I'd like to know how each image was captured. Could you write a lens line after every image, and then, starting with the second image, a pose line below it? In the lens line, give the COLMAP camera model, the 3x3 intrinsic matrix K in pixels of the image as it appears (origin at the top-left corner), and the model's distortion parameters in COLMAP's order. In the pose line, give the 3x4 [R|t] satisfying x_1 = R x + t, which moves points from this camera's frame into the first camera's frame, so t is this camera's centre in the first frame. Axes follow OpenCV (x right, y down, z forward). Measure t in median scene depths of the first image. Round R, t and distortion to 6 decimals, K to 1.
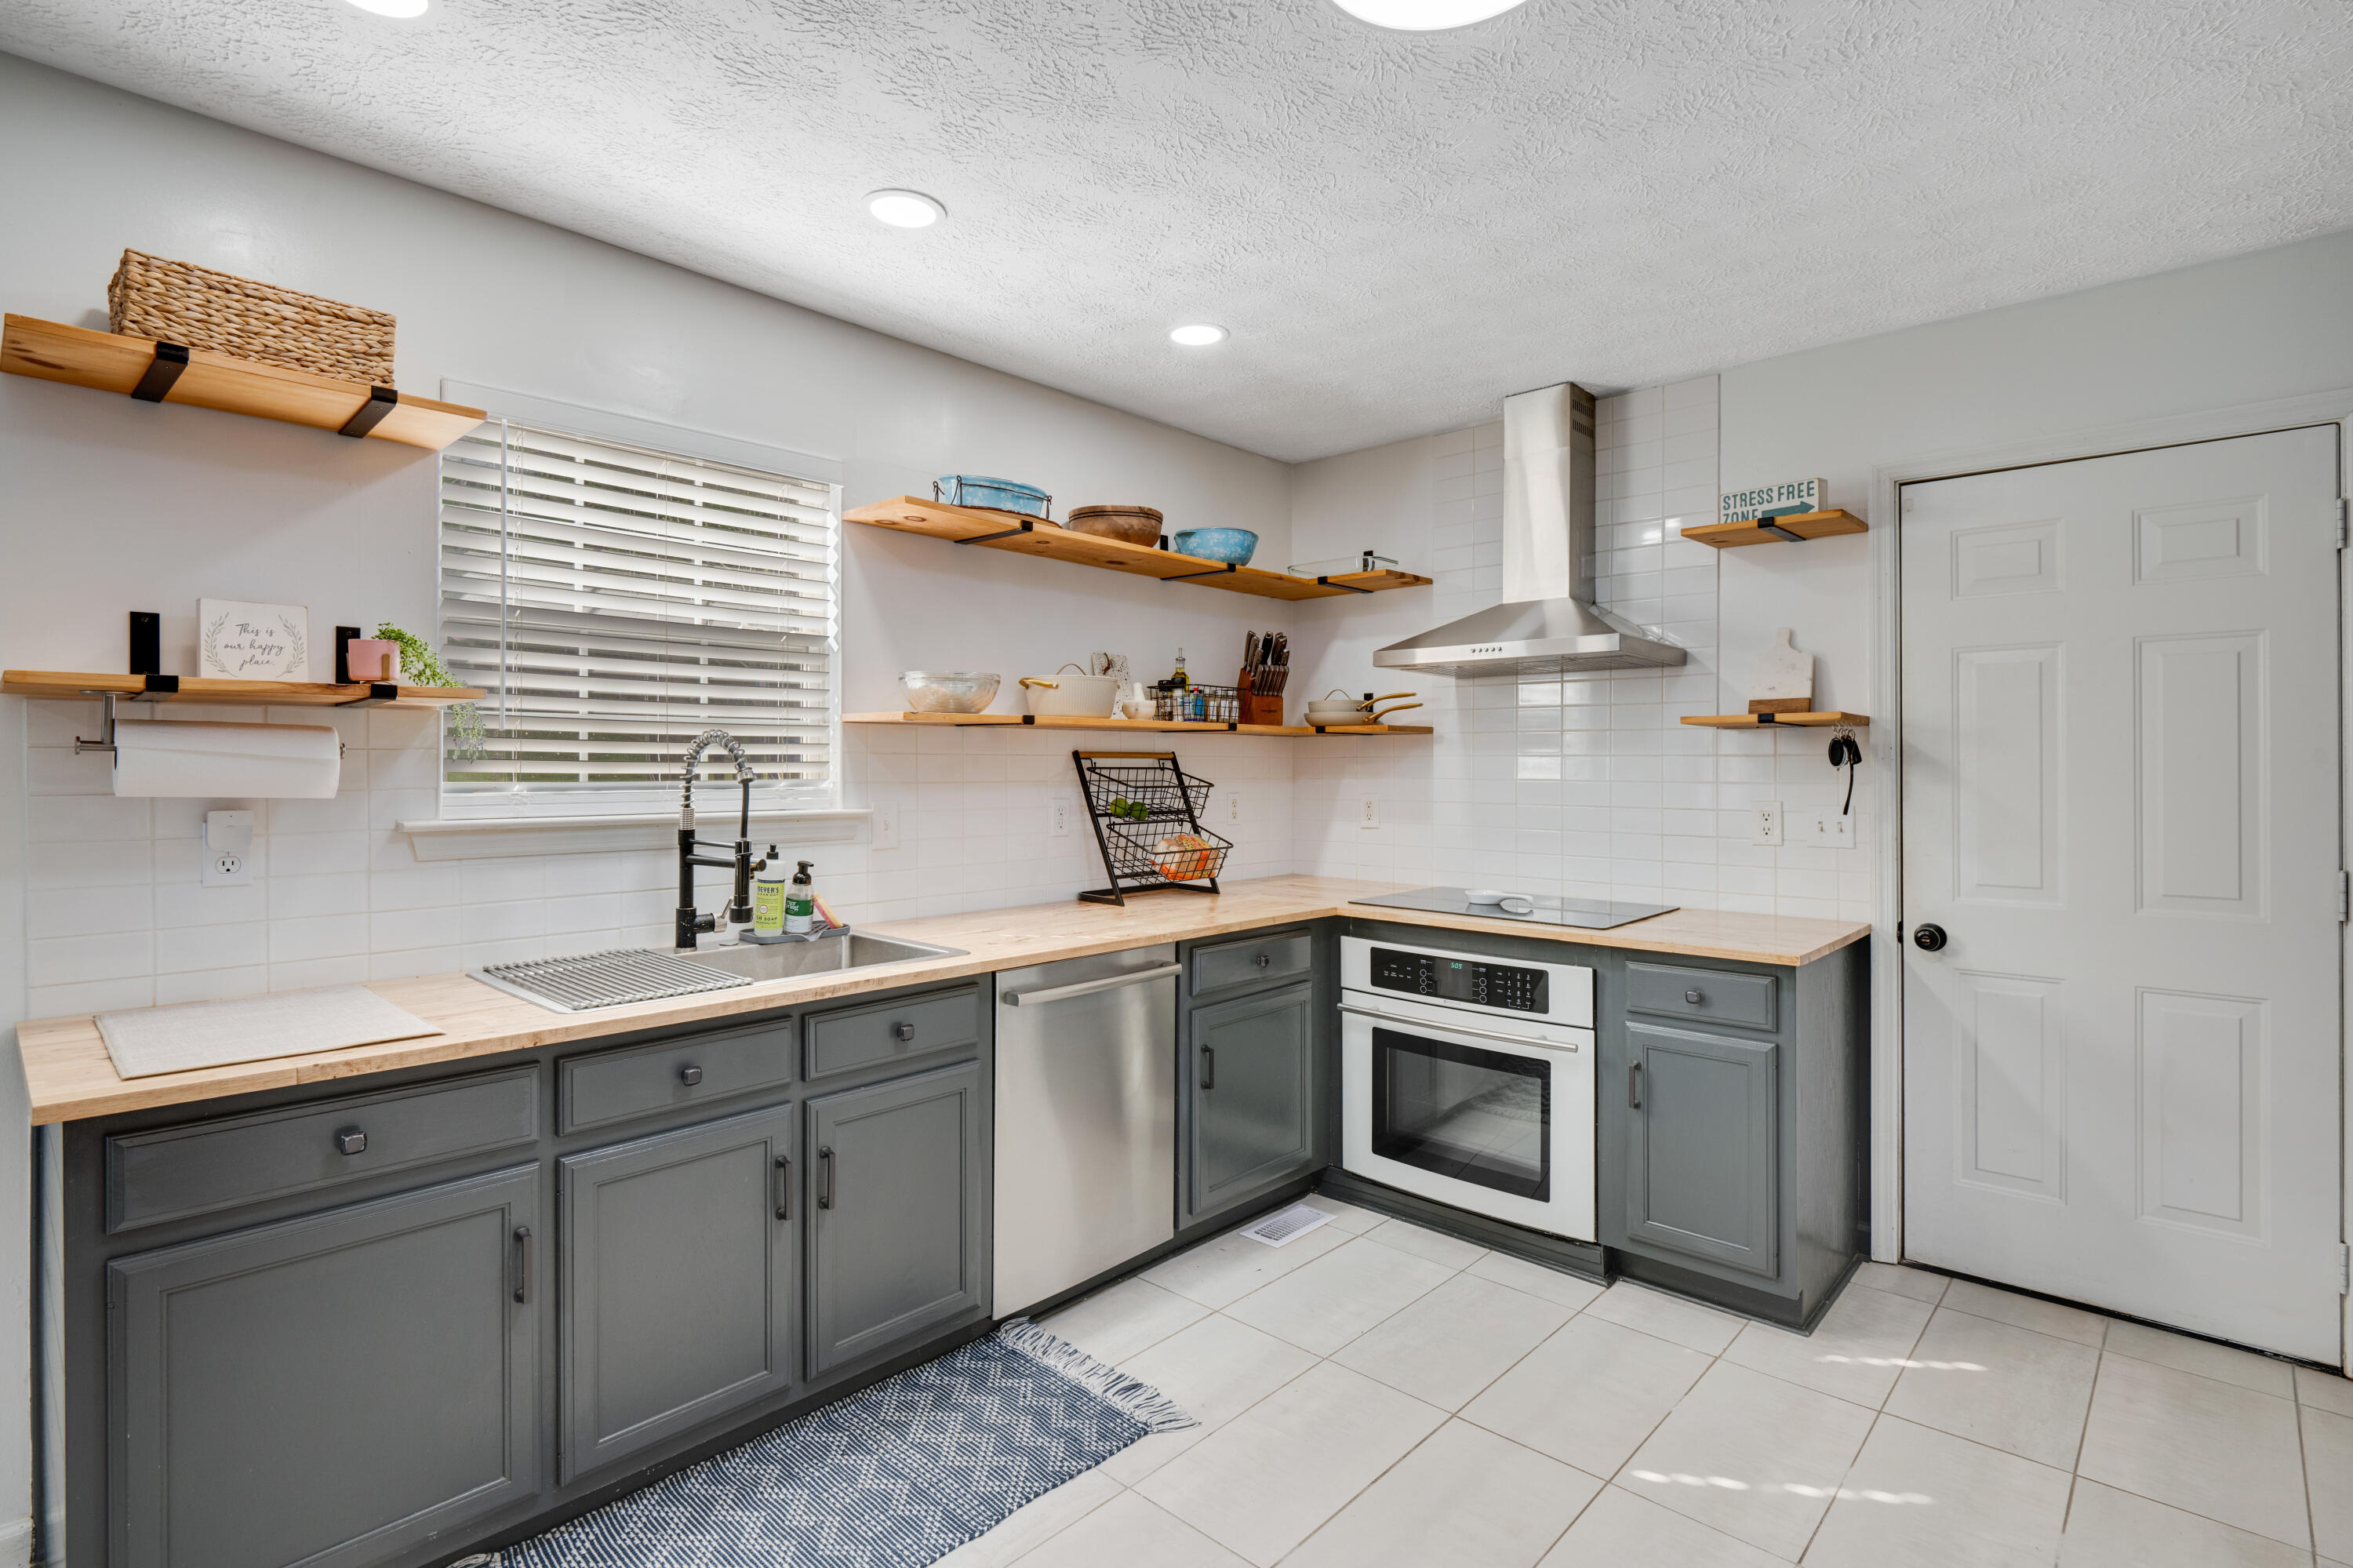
lens RADIAL K [[1137.8, 0, 1174.6], [0, 1137.8, 763.4], [0, 0, 1]] dist [-0.003823, -0.000962]
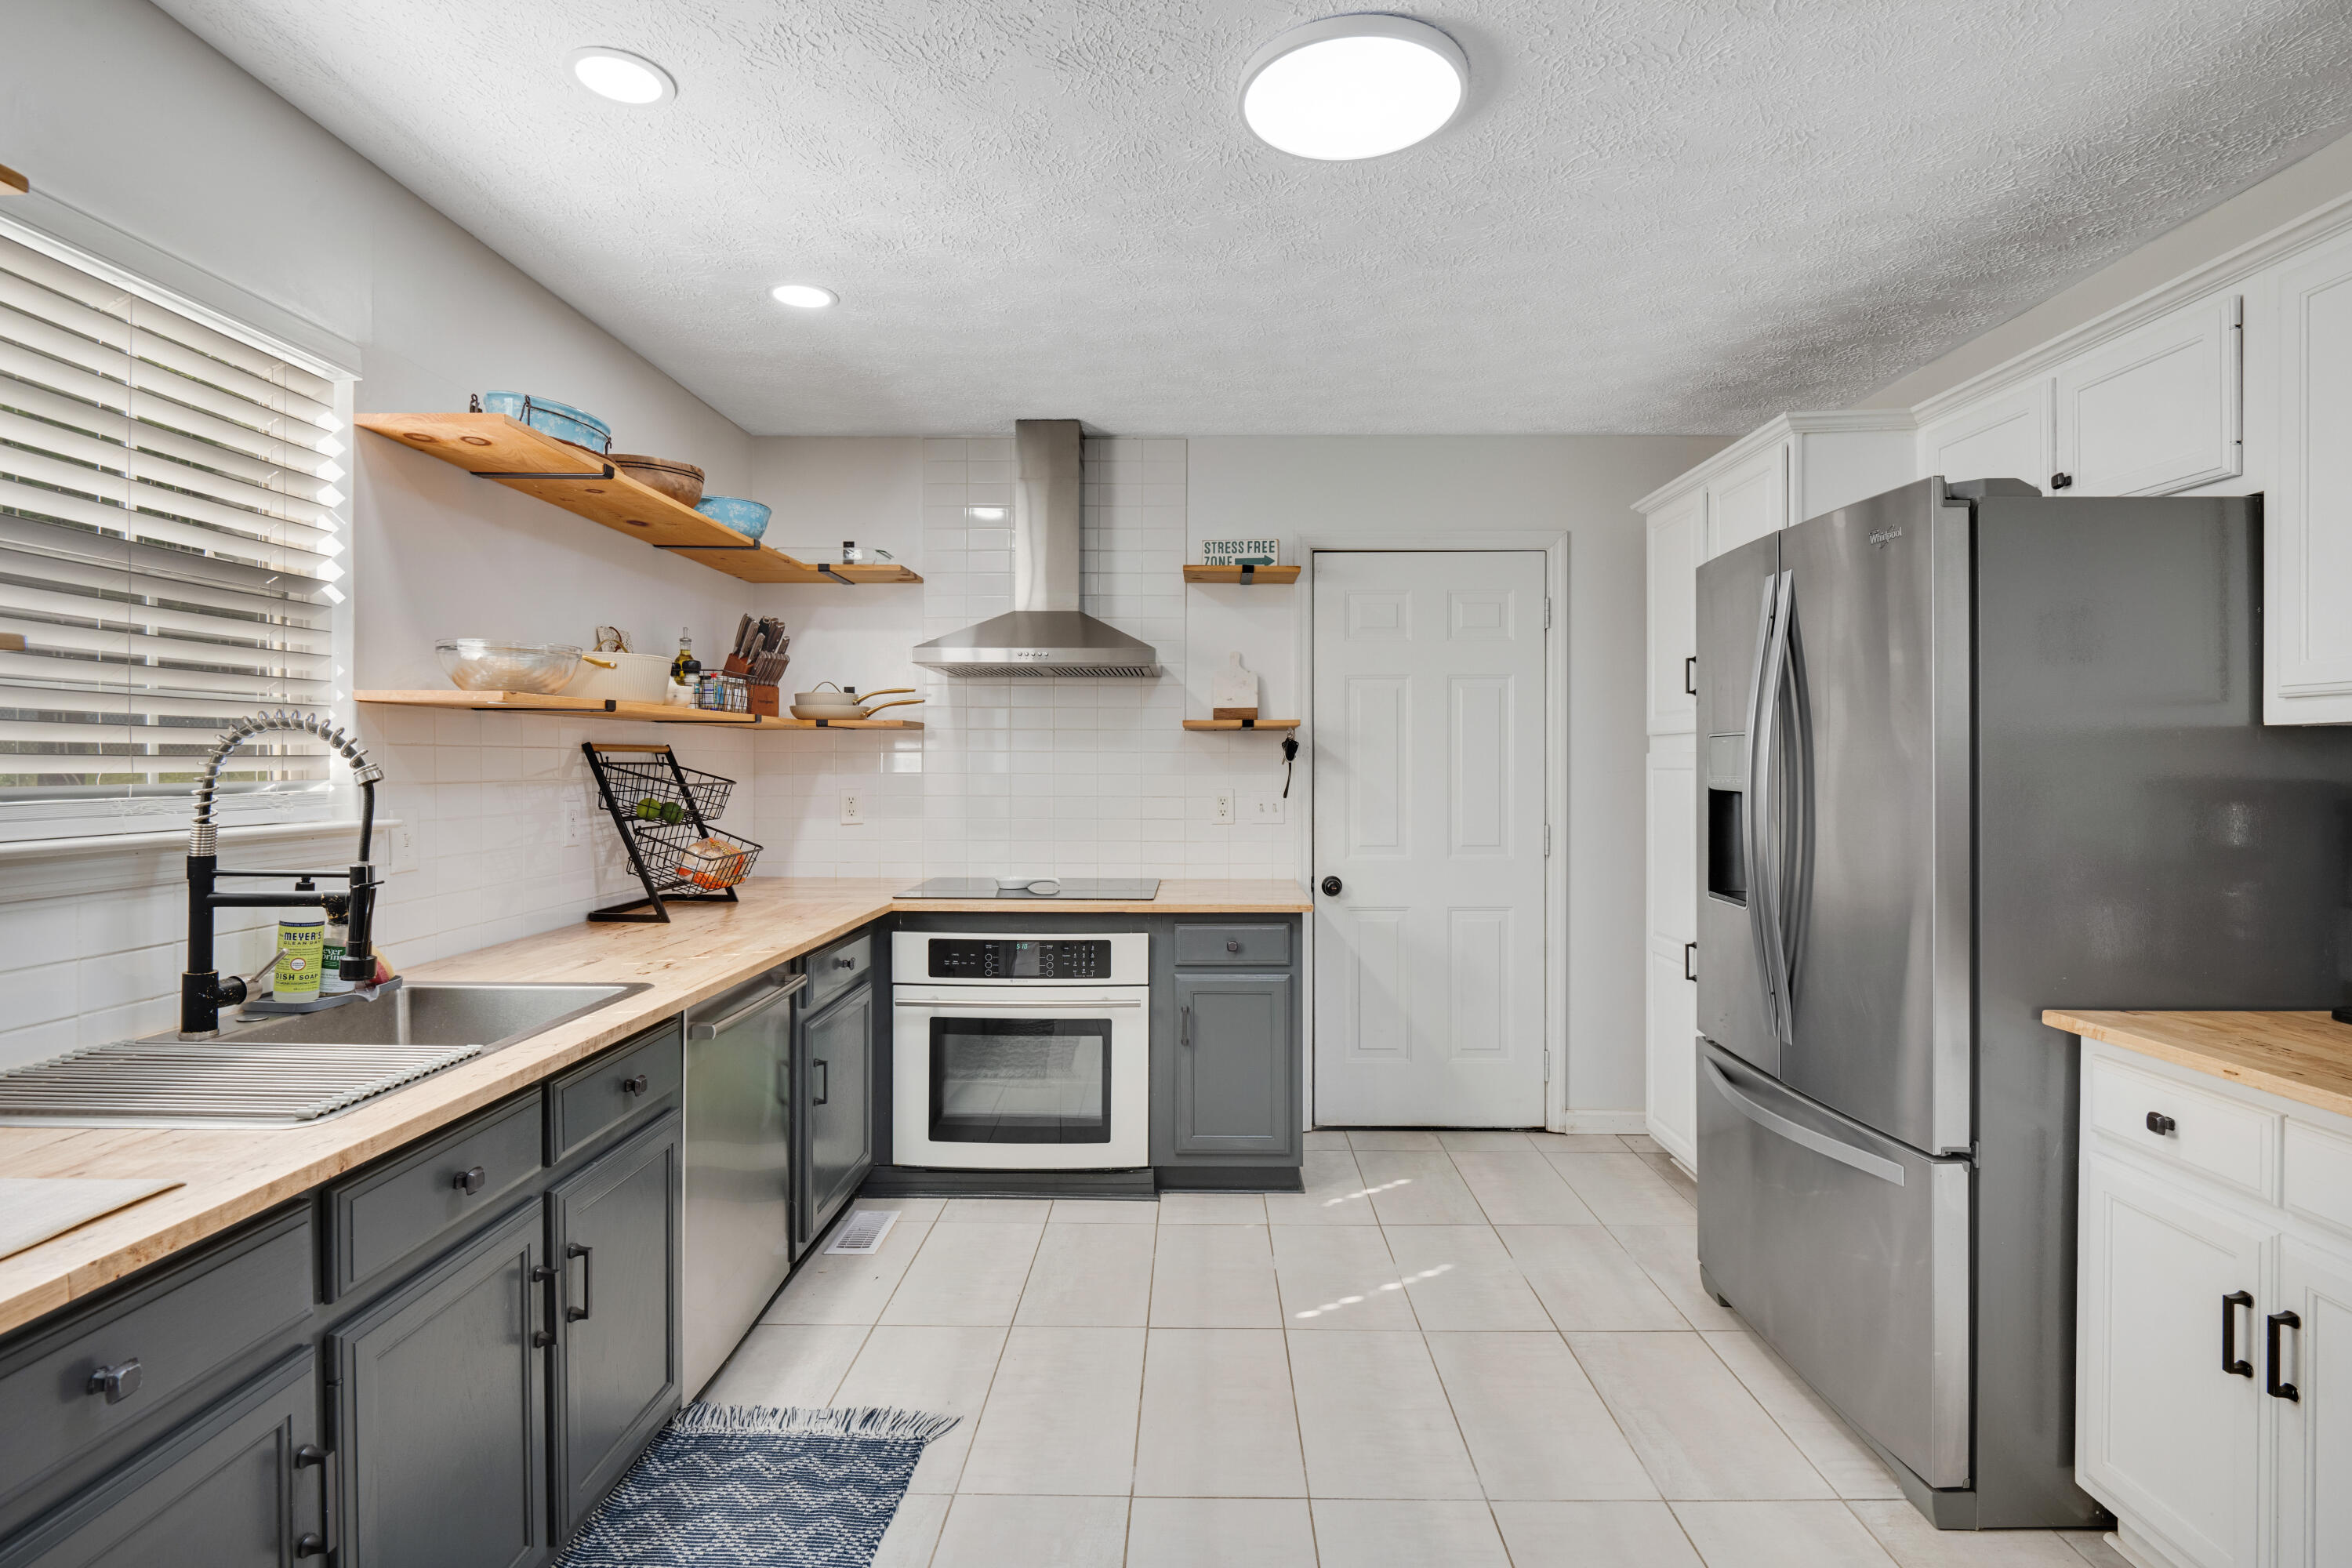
lens RADIAL K [[1145.3, 0, 1206.4], [0, 1145.3, 768.3], [0, 0, 1]] dist [0.002454, -0.017676]
pose [[0.737488, -0.004081, 0.675348, -0.366804], [-0.002192, 0.999962, 0.008436, -0.000321], [-0.675357, -0.007702, 0.737451, 0.085236]]
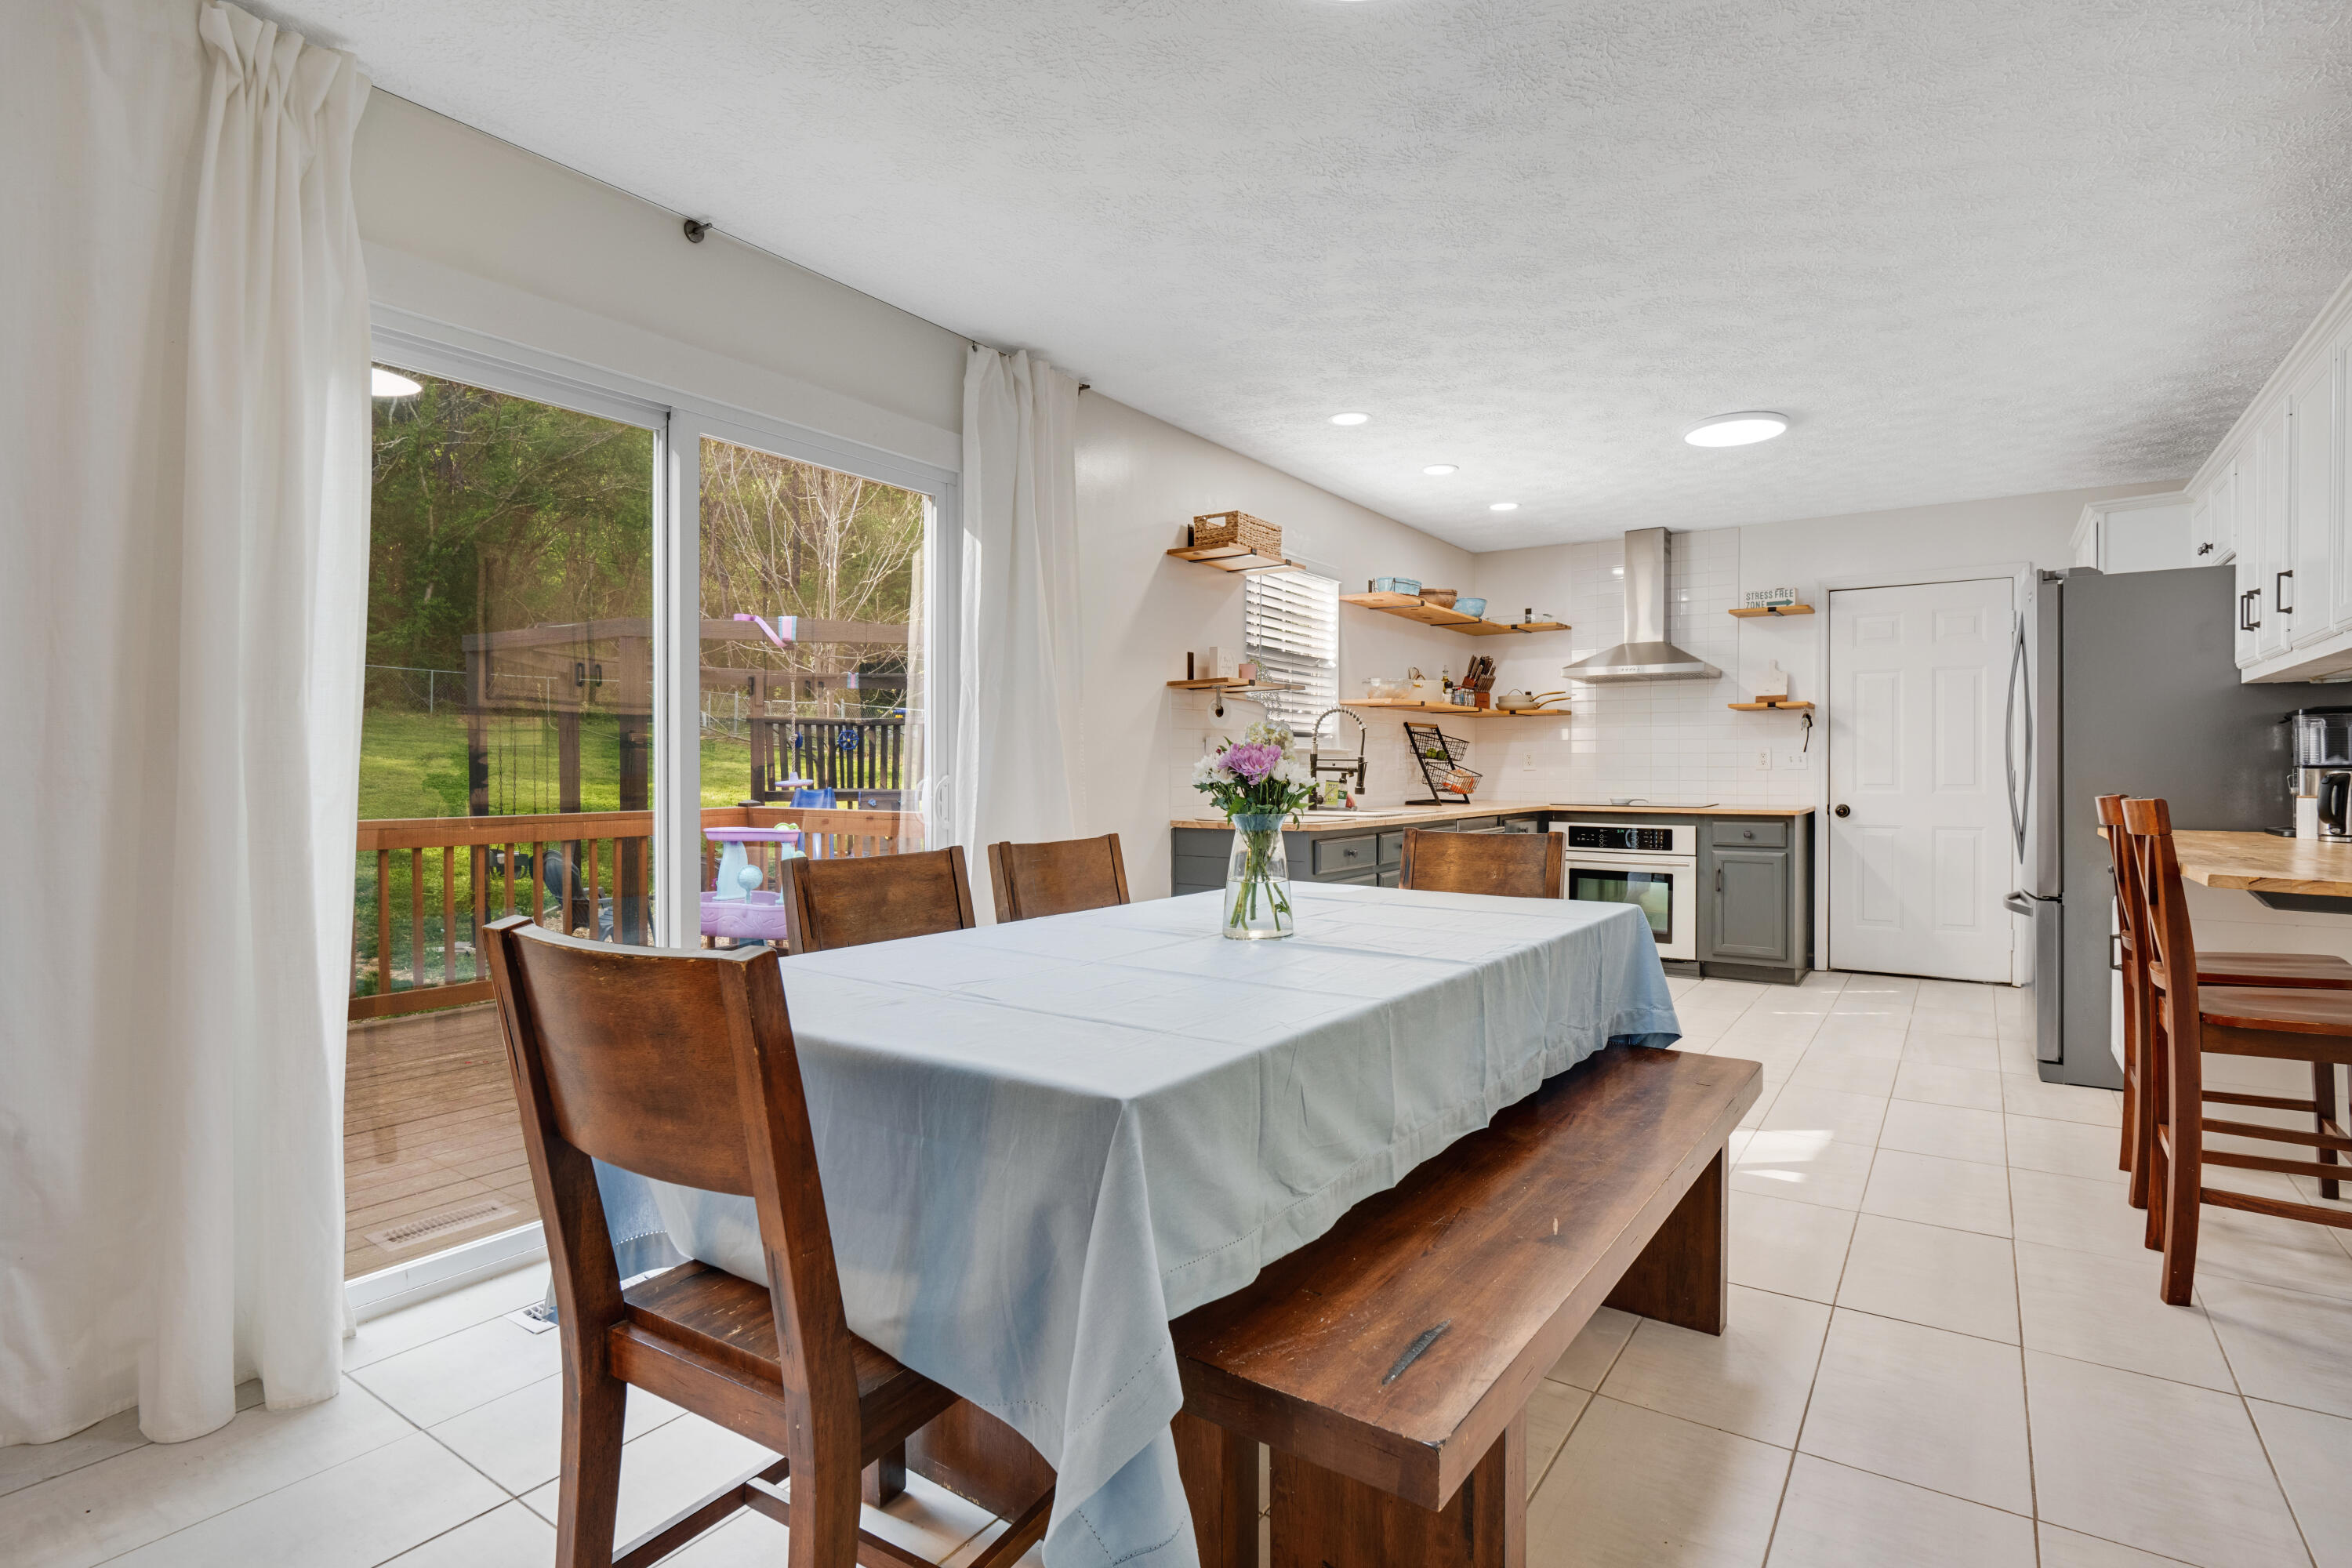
lens RADIAL K [[1155.8, 0, 1204.8], [0, 1155.8, 779.8], [0, 0, 1]] dist [-0.000988, -0.000290]
pose [[0.988076, -0.004629, 0.153897, -0.787725], [0.002611, 0.999908, 0.013313, 0.063696], [-0.153944, -0.012753, 0.987997, -0.879270]]
